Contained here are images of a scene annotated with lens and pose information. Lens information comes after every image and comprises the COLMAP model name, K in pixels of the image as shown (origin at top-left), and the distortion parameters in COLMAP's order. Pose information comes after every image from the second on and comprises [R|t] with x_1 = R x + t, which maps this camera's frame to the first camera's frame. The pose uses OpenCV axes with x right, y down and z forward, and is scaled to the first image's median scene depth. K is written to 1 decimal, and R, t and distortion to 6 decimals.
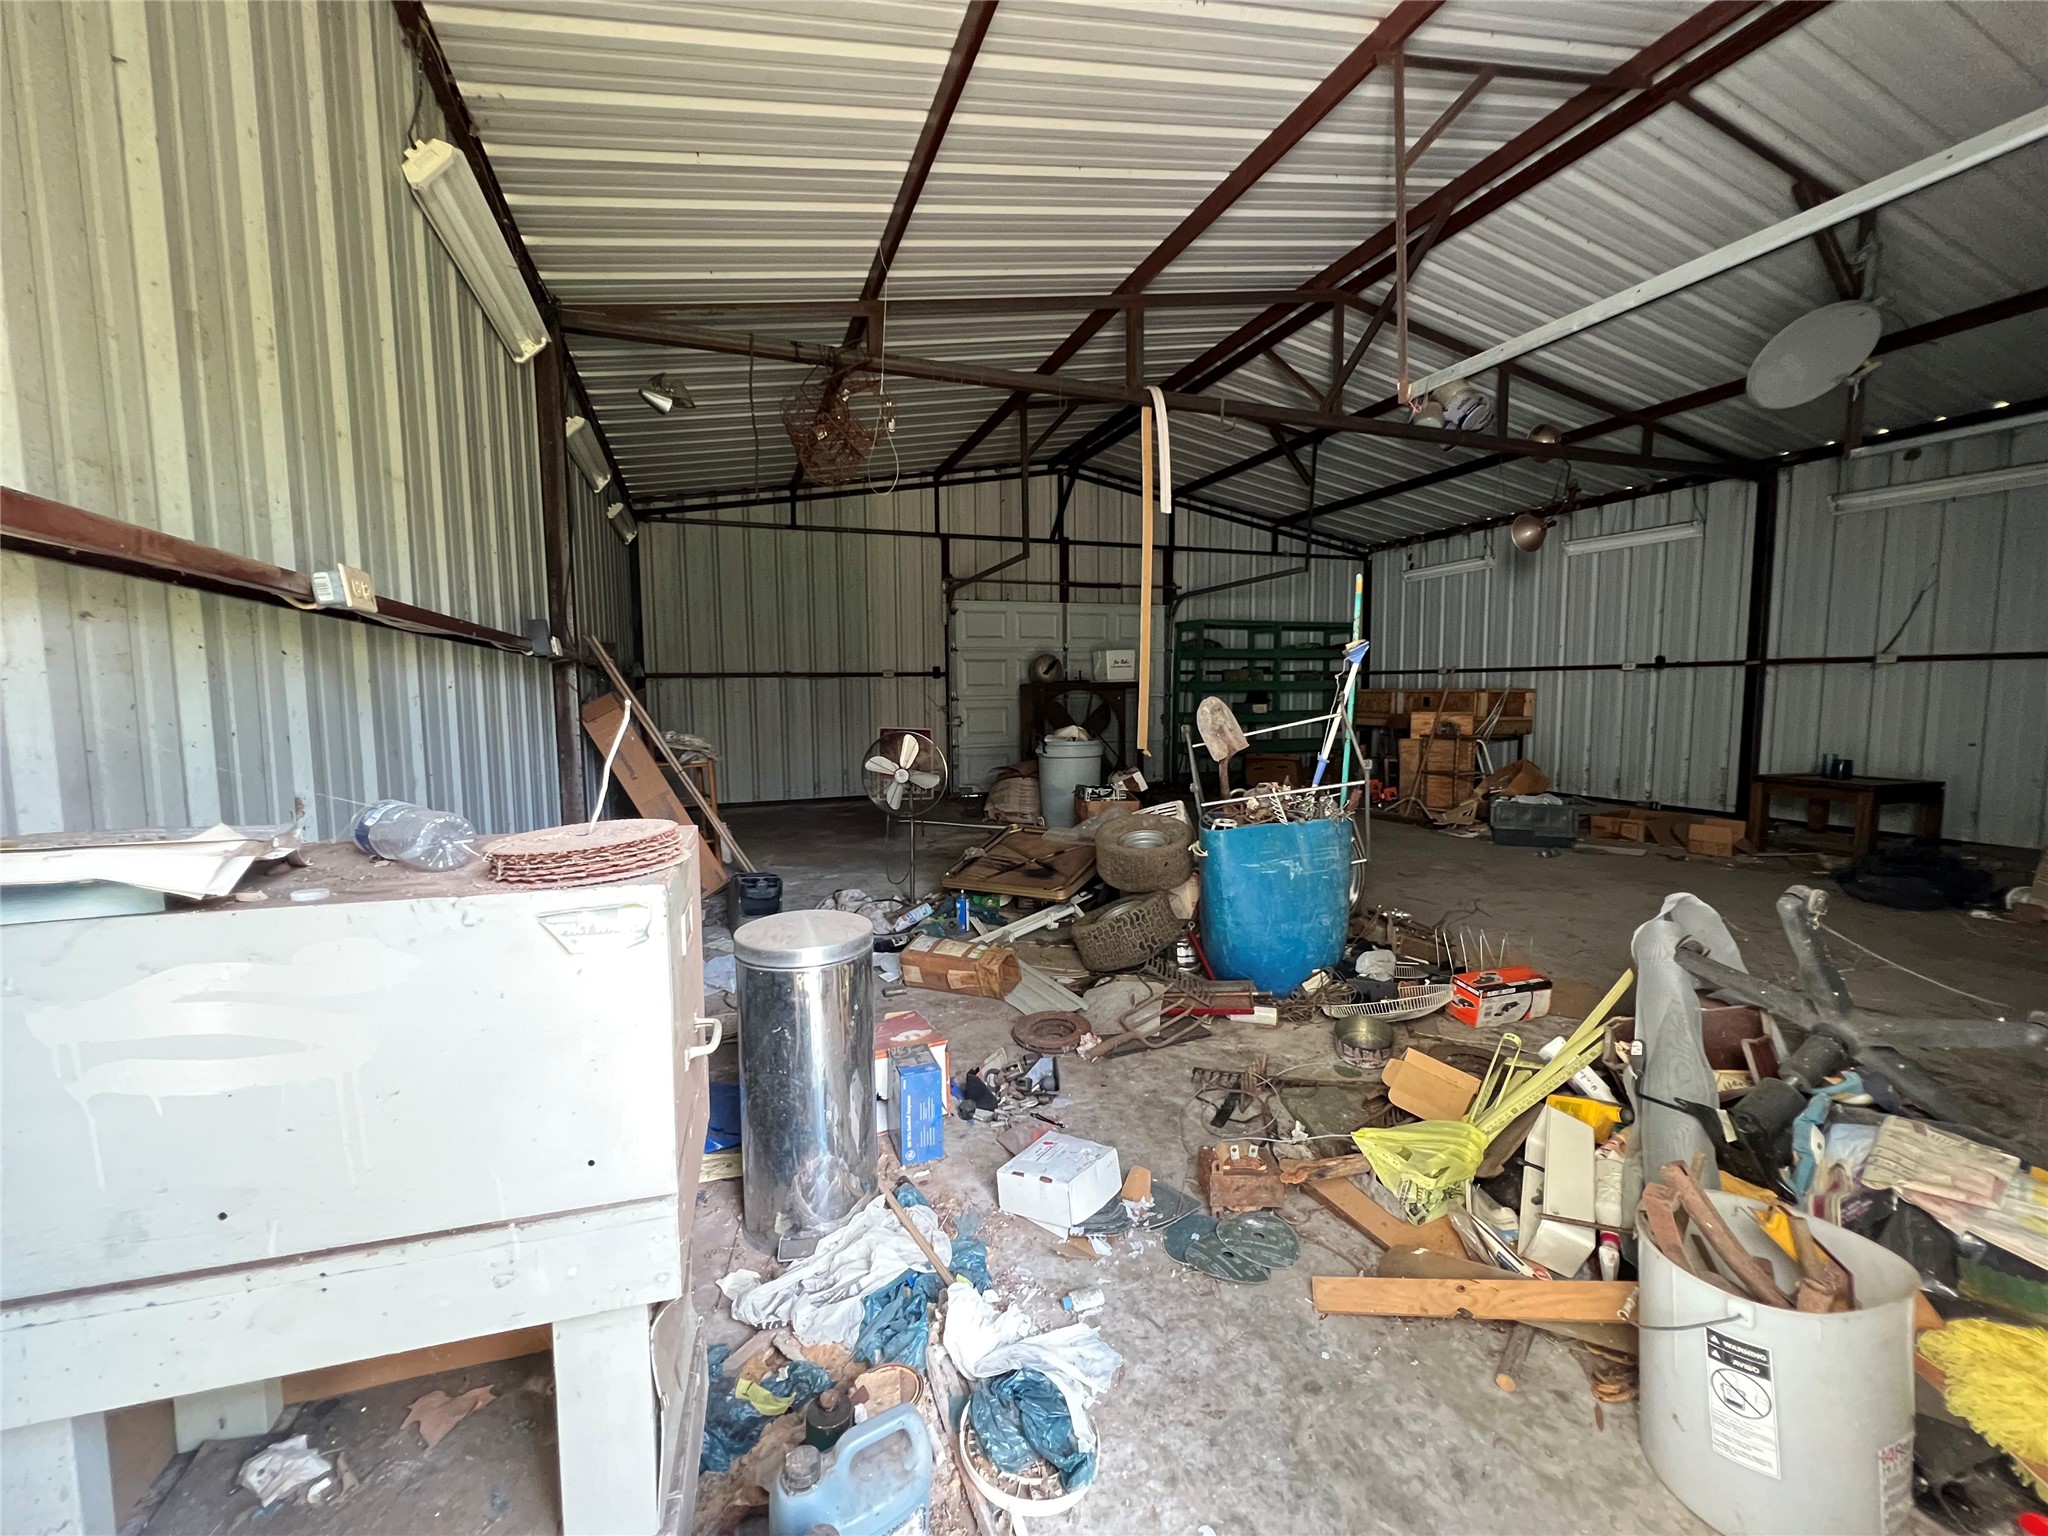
lens RADIAL K [[826.0, 0, 1021.2], [0, 826.0, 761.5], [0, 0, 1]] dist [-0.003220, 0.000865]
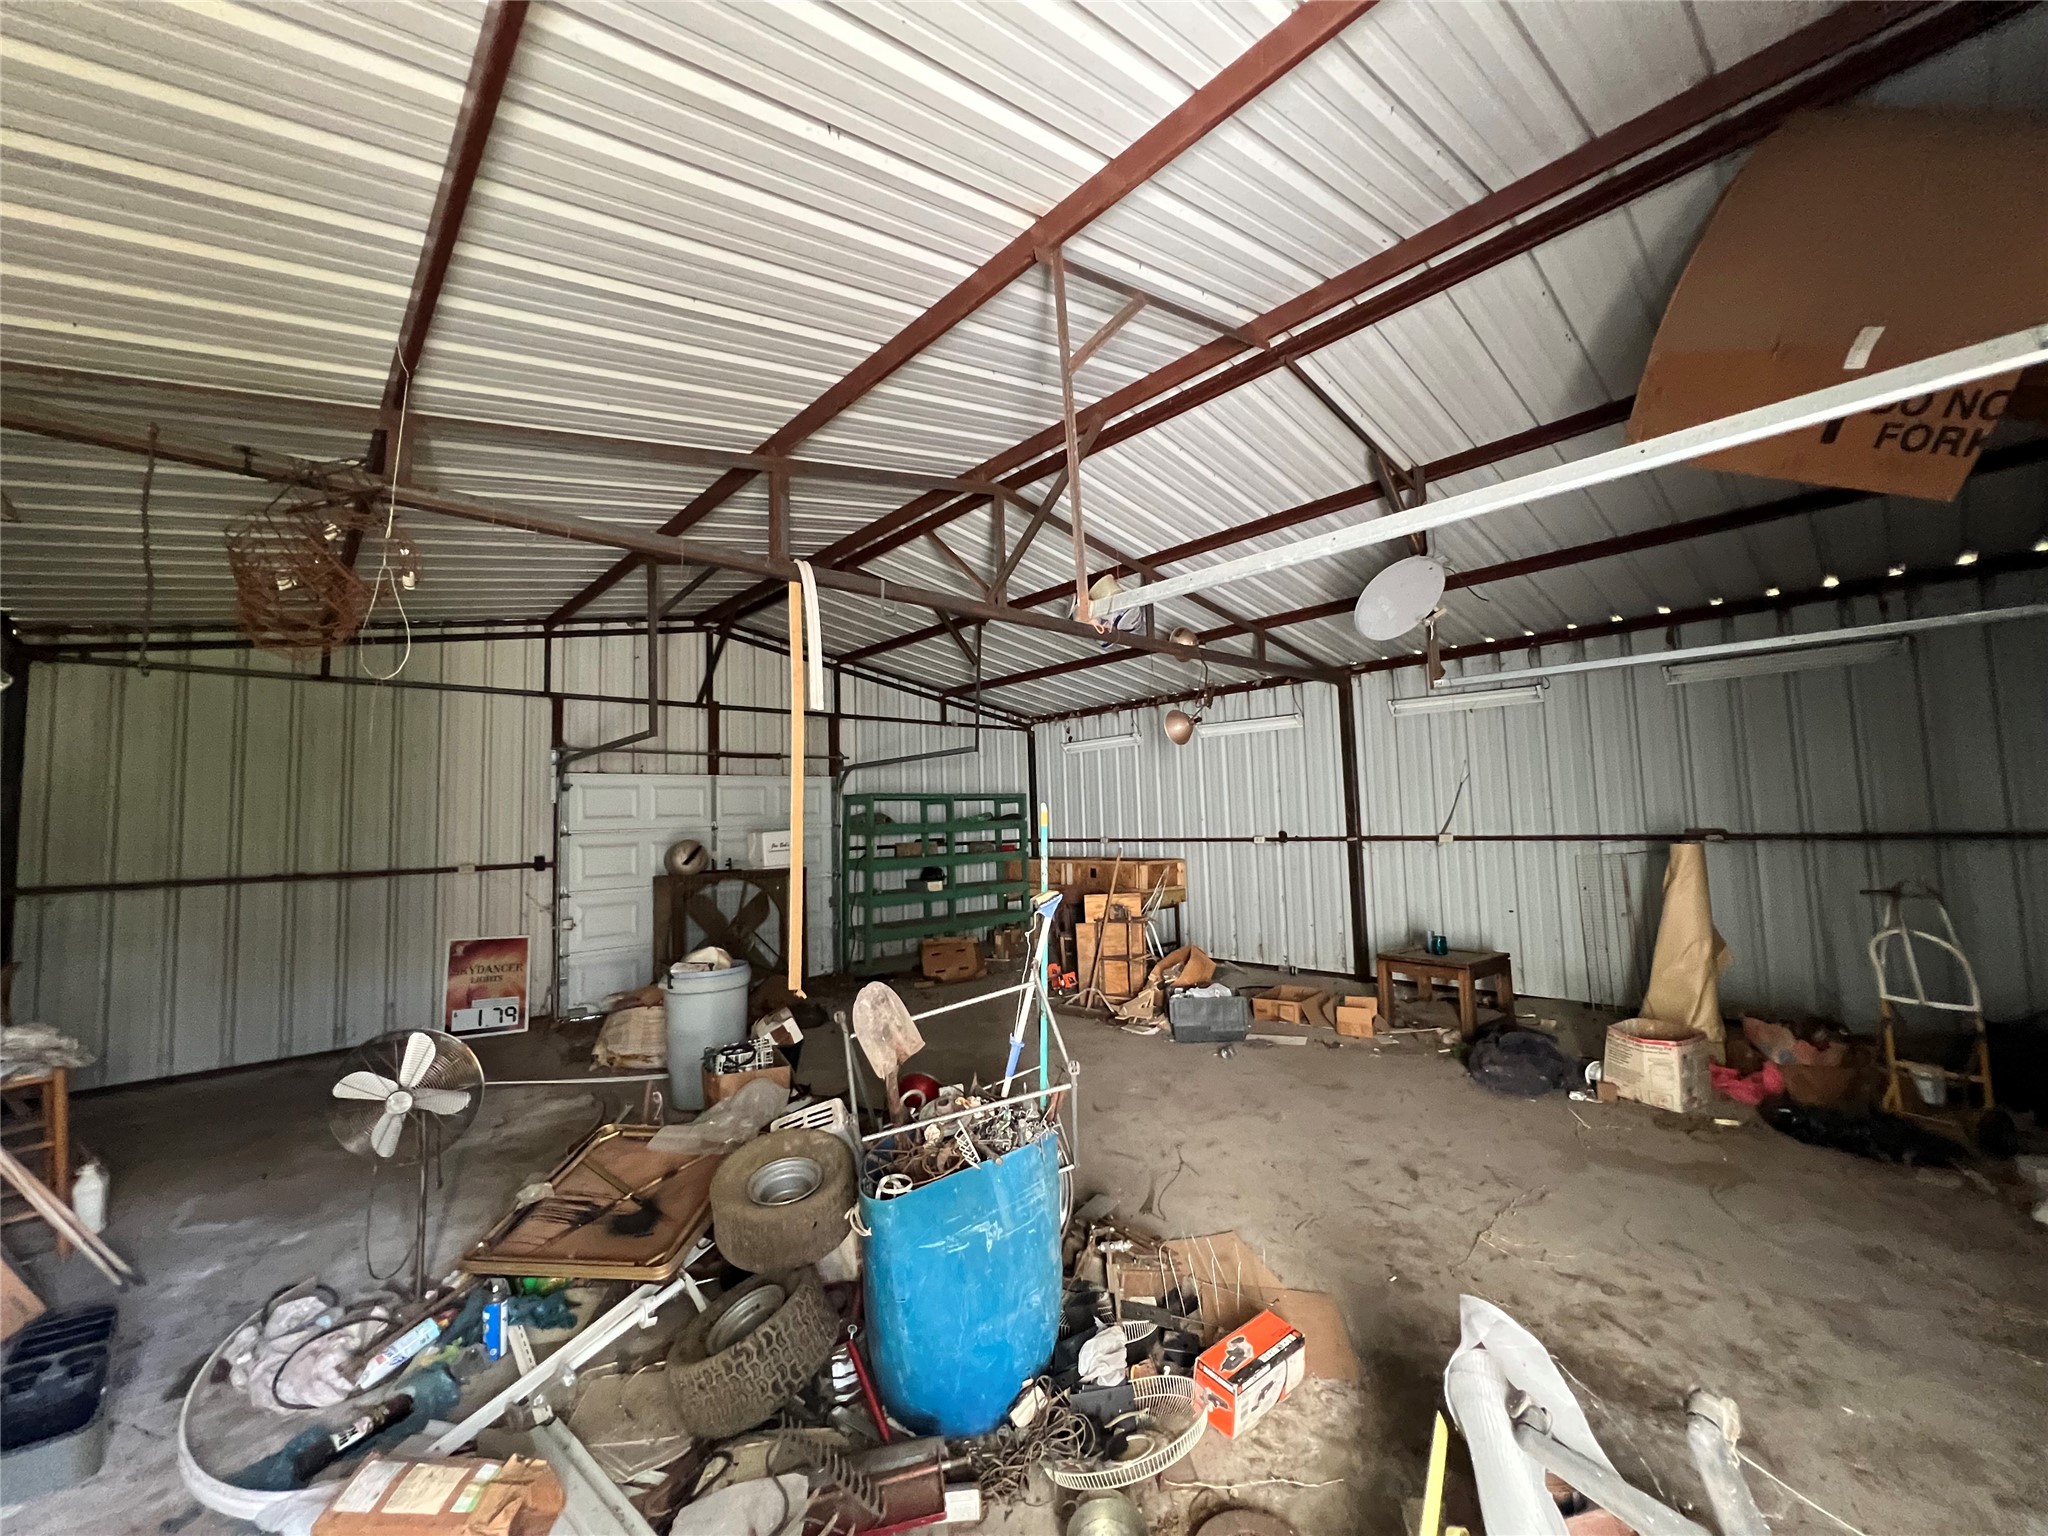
lens RADIAL K [[826.0, 0, 1021.5], [0, 826.0, 766.9], [0, 0, 1]] dist [-0.003220, 0.000865]
pose [[0.926239, 0.008588, 0.376839, 0.039896], [0.053479, 0.986633, -0.153932, -0.078349], [-0.373124, 0.162731, 0.913399, 0.132369]]
